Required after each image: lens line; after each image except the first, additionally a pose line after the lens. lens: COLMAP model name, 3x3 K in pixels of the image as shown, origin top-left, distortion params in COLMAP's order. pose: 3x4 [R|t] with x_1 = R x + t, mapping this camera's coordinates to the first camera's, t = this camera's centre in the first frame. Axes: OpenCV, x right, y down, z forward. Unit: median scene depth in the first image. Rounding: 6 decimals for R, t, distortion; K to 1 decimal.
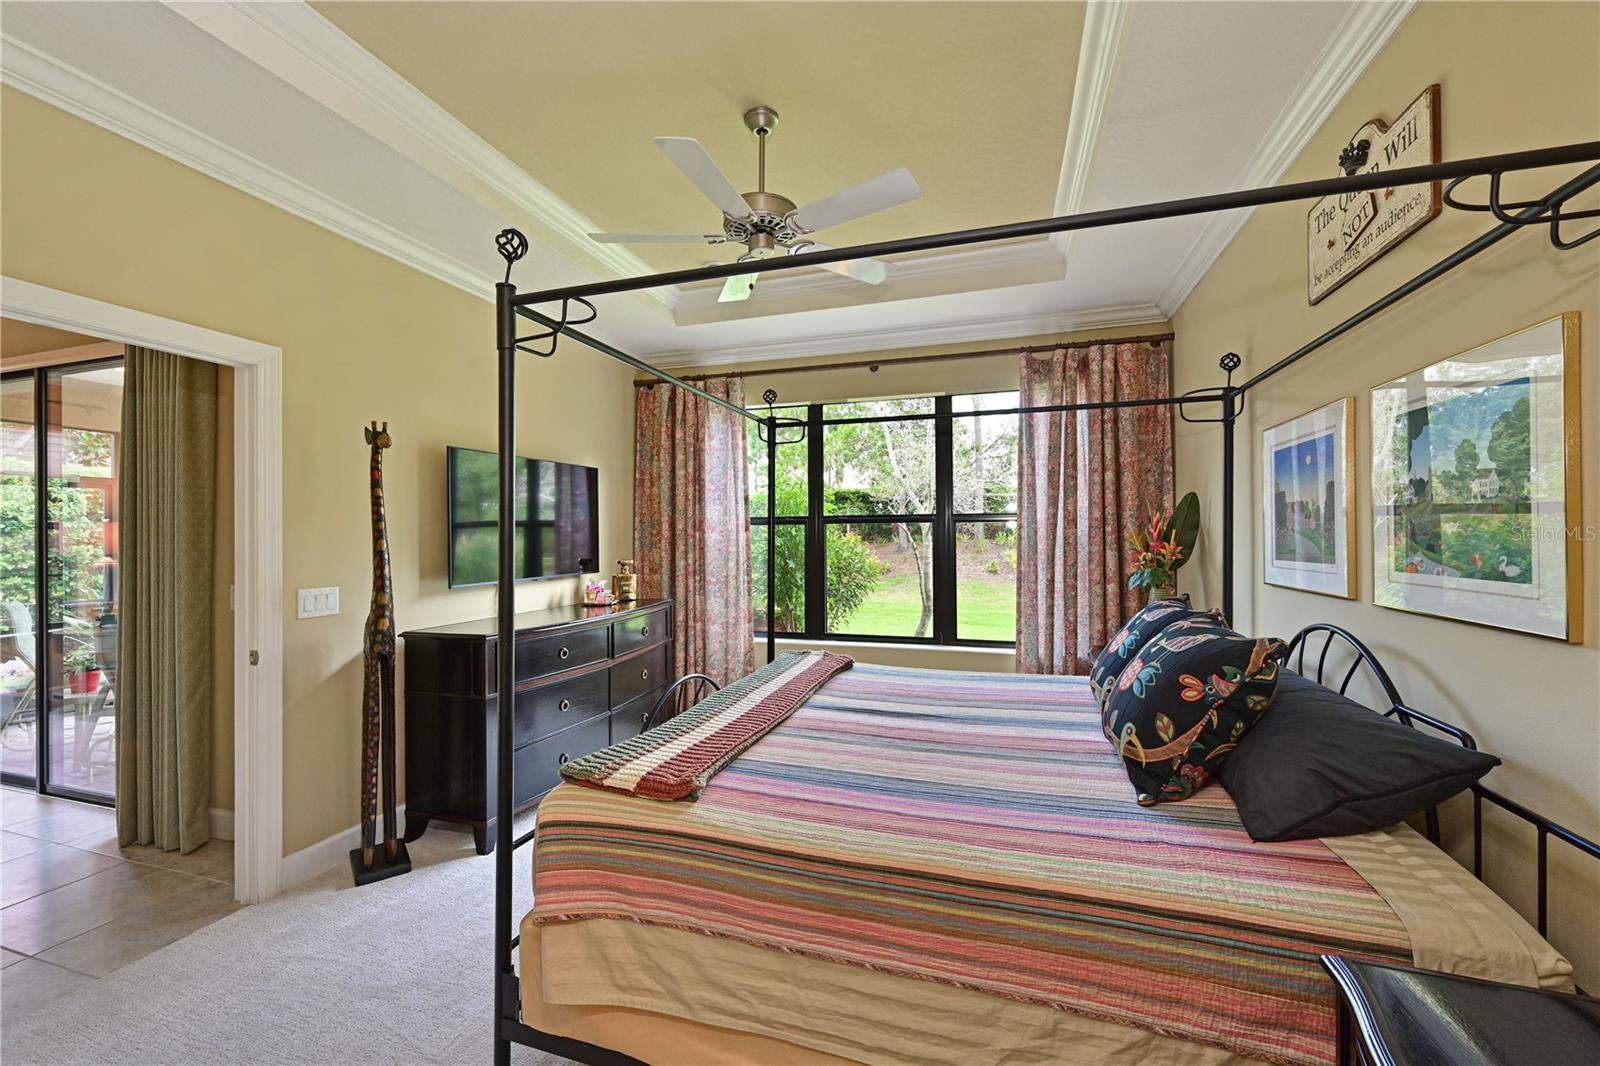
lens RADIAL K [[627.1, 0, 796.6], [0, 627.1, 533.7], [0, 0, 1]] dist [-0.001042, 0.000123]
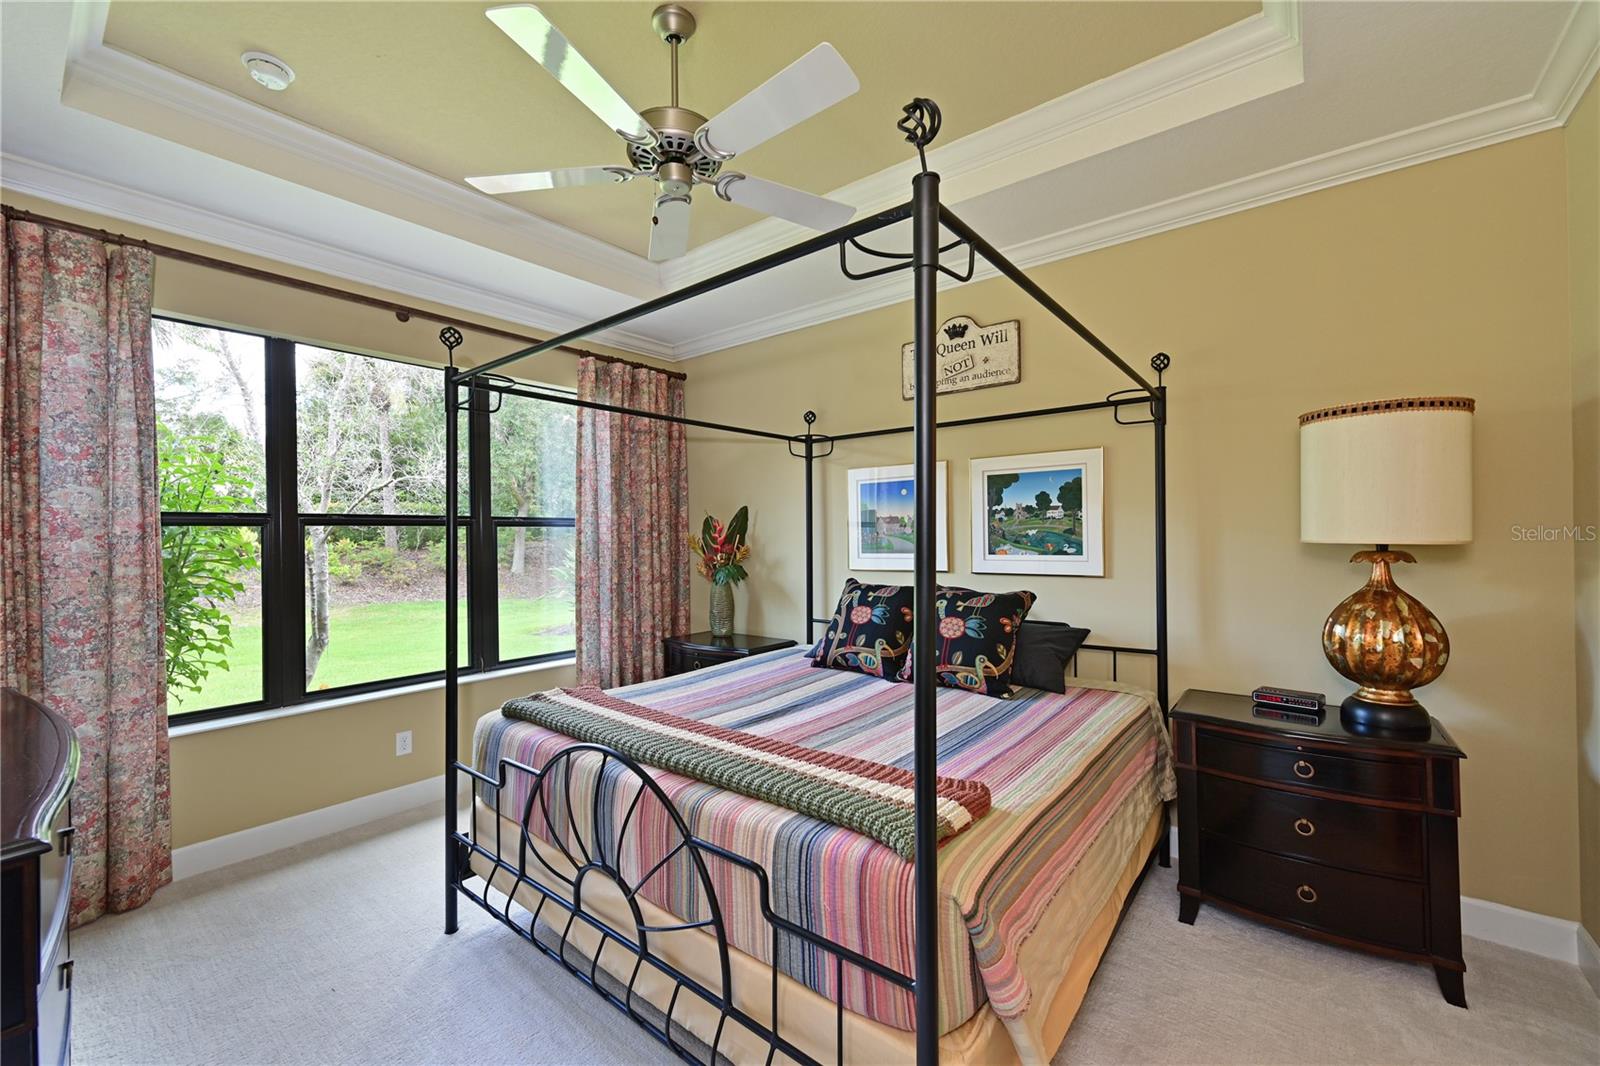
lens RADIAL K [[627.1, 0, 796.6], [0, 627.1, 533.7], [0, 0, 1]] dist [-0.001042, 0.000123]
pose [[0.380209, 0.004983, 0.924887, -0.796102], [0.007868, 0.999932, -0.008622, 0.005106], [-0.924867, 0.010555, 0.380143, 0.596870]]
